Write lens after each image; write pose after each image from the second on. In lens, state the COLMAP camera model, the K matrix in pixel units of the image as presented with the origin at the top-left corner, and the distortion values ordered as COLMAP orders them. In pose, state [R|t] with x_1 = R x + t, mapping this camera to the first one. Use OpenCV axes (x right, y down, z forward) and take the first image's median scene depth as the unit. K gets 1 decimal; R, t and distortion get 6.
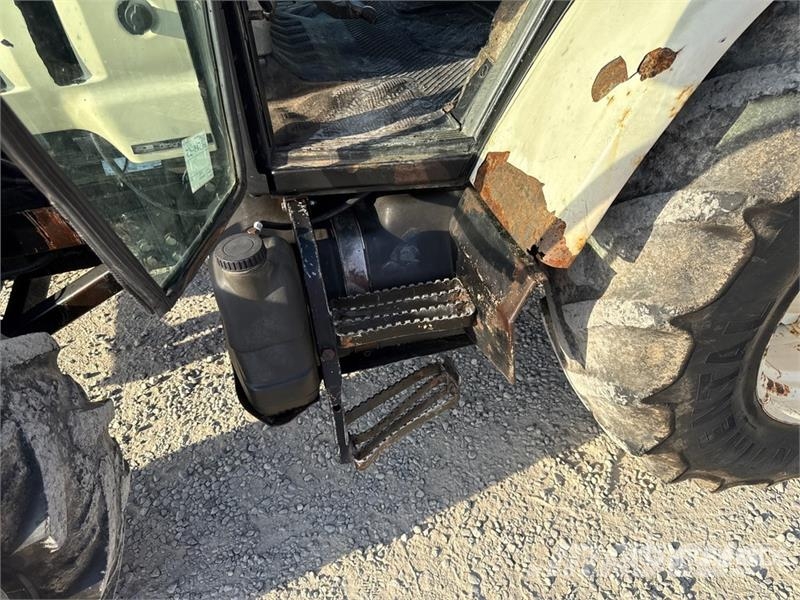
lens RADIAL K [[577.1, 0, 403.0], [0, 577.1, 299.6], [0, 0, 1]] dist [0.029761, -0.037918]
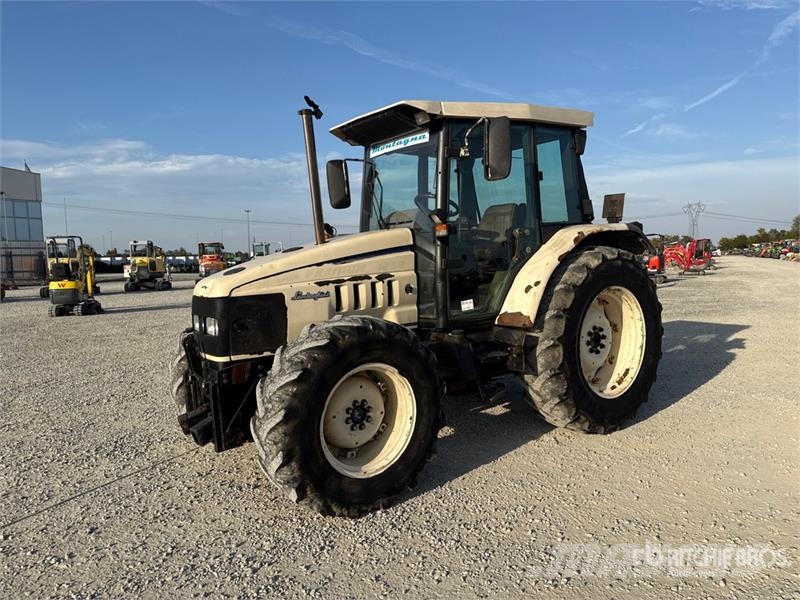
lens RADIAL K [[577.1, 0, 403.0], [0, 577.1, 299.6], [0, 0, 1]] dist [0.029761, -0.037918]
pose [[0.936177, -0.030551, 0.350199, -1.754648], [0.232701, 0.800555, -0.552234, 1.601181], [-0.263482, 0.598480, 0.756570, -1.766814]]
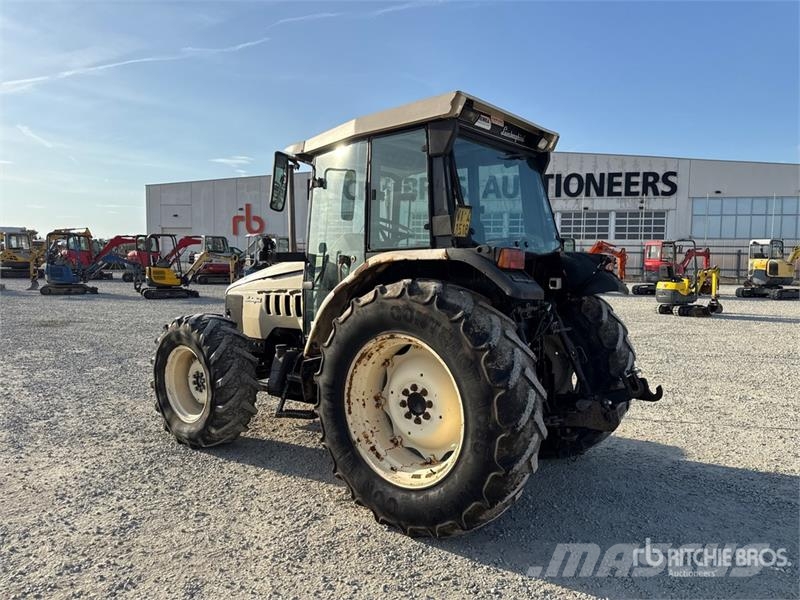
lens RADIAL K [[573.3, 0, 400.6], [0, 573.3, 296.6], [0, 0, 1]] dist [0.114389, -0.171708]
pose [[0.564392, 0.082286, -0.821395, 3.386422], [-0.551511, 0.777962, -0.301016, 0.398081], [0.614245, 0.622899, 0.484457, -0.729694]]
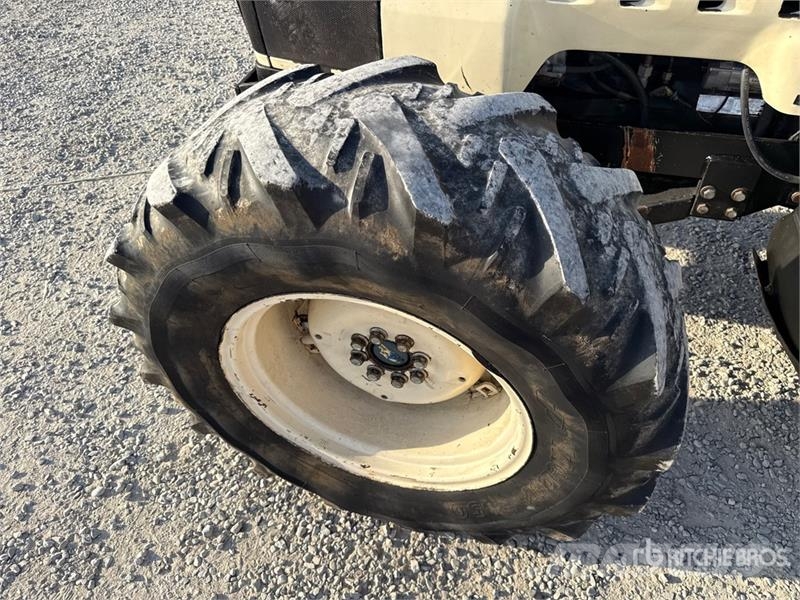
lens RADIAL K [[577.1, 0, 403.0], [0, 577.1, 299.6], [0, 0, 1]] dist [0.029761, -0.037918]
pose [[0.849801, 0.390698, -0.353826, -0.619189], [-0.348745, 0.920087, 0.178373, 0.100938], [0.395241, -0.028187, 0.918145, -0.116981]]
